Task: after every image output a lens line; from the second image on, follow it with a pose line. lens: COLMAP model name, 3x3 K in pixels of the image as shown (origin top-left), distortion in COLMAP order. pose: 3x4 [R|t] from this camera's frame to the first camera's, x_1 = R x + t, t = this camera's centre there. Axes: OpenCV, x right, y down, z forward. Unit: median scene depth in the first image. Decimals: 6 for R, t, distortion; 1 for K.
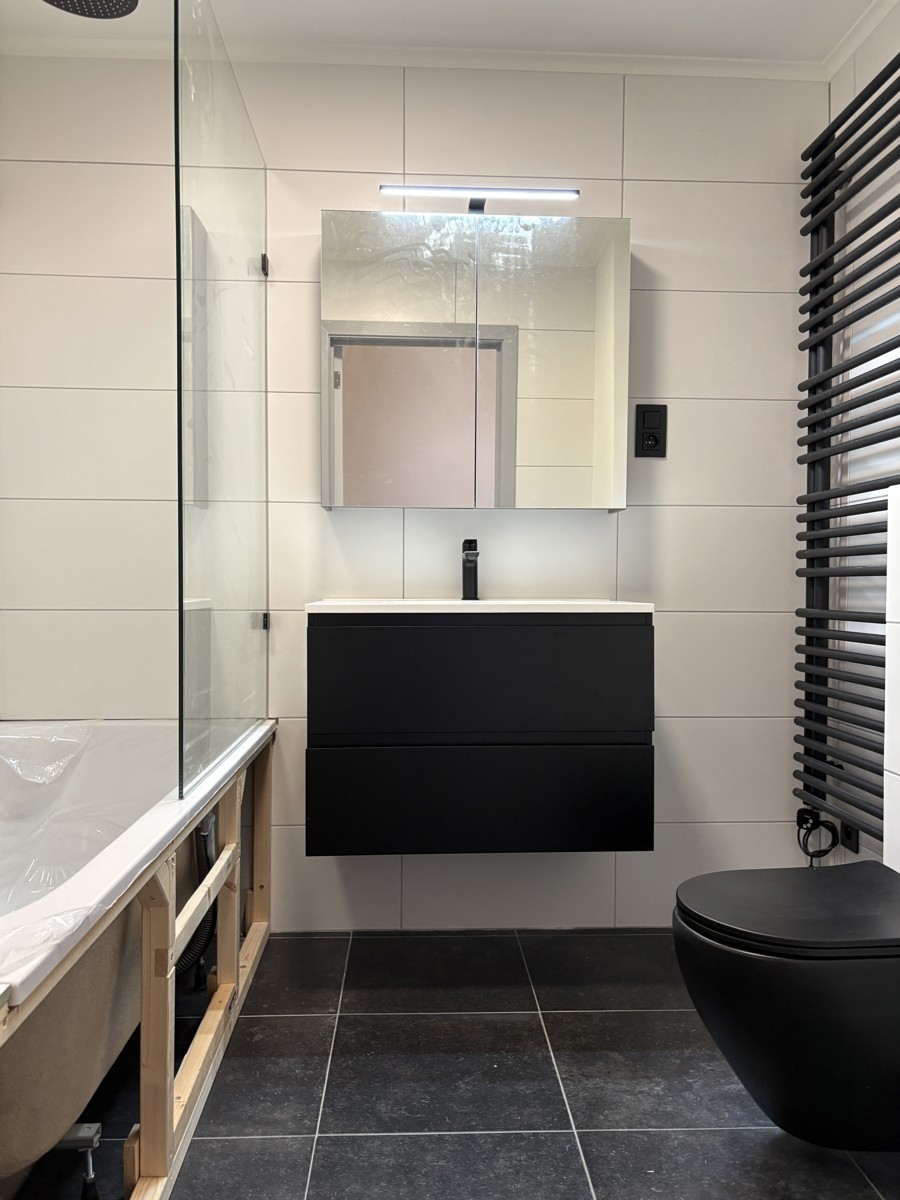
lens RADIAL K [[904.2, 0, 461.4], [0, 904.2, 603.6], [0, 0, 1]] dist [0.051173, -0.055352]
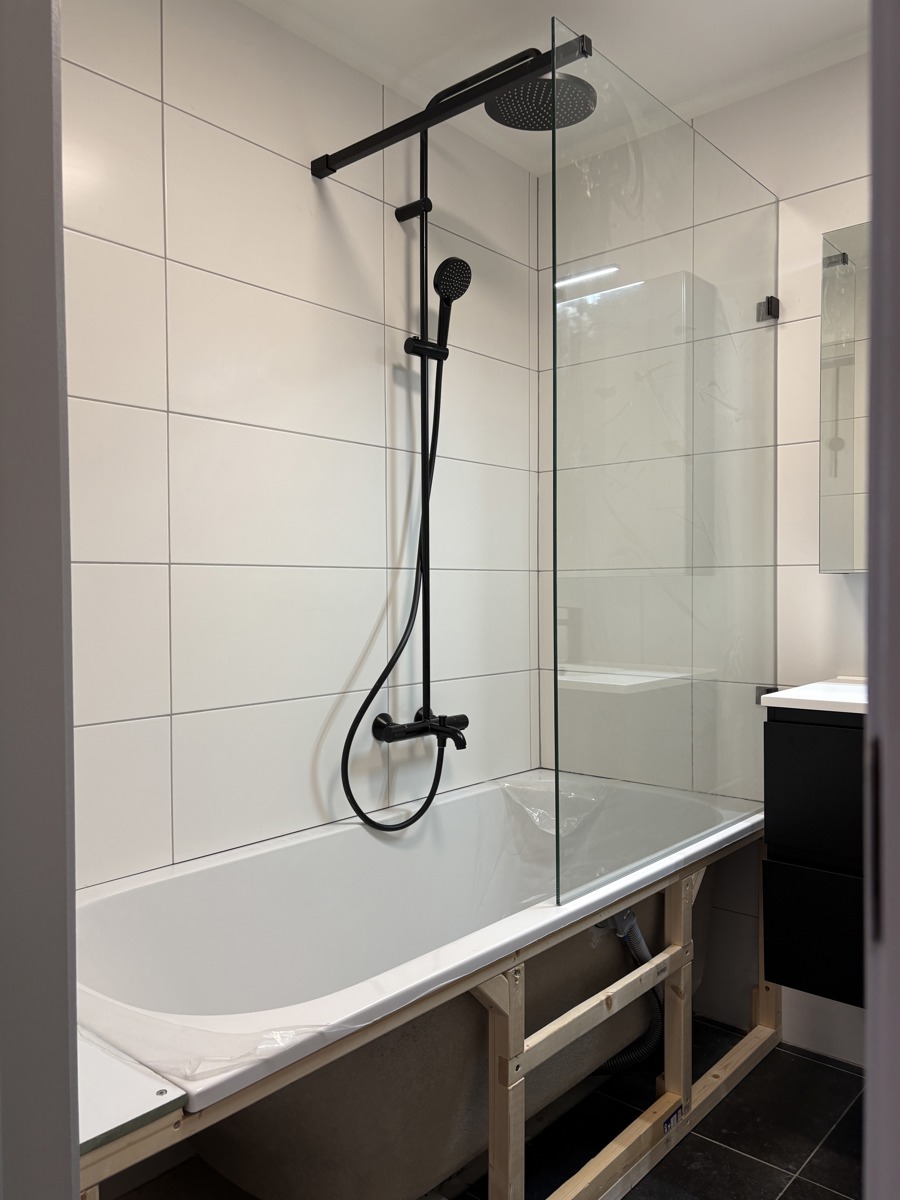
lens RADIAL K [[904.2, 0, 457.7], [0, 904.2, 603.4], [0, 0, 1]] dist [0.051173, -0.055352]
pose [[0.722402, -0.000322, -0.691473, 0.234182], [-0.003416, 0.999986, -0.004034, -0.087314], [0.691465, 0.005276, 0.722391, 0.151036]]
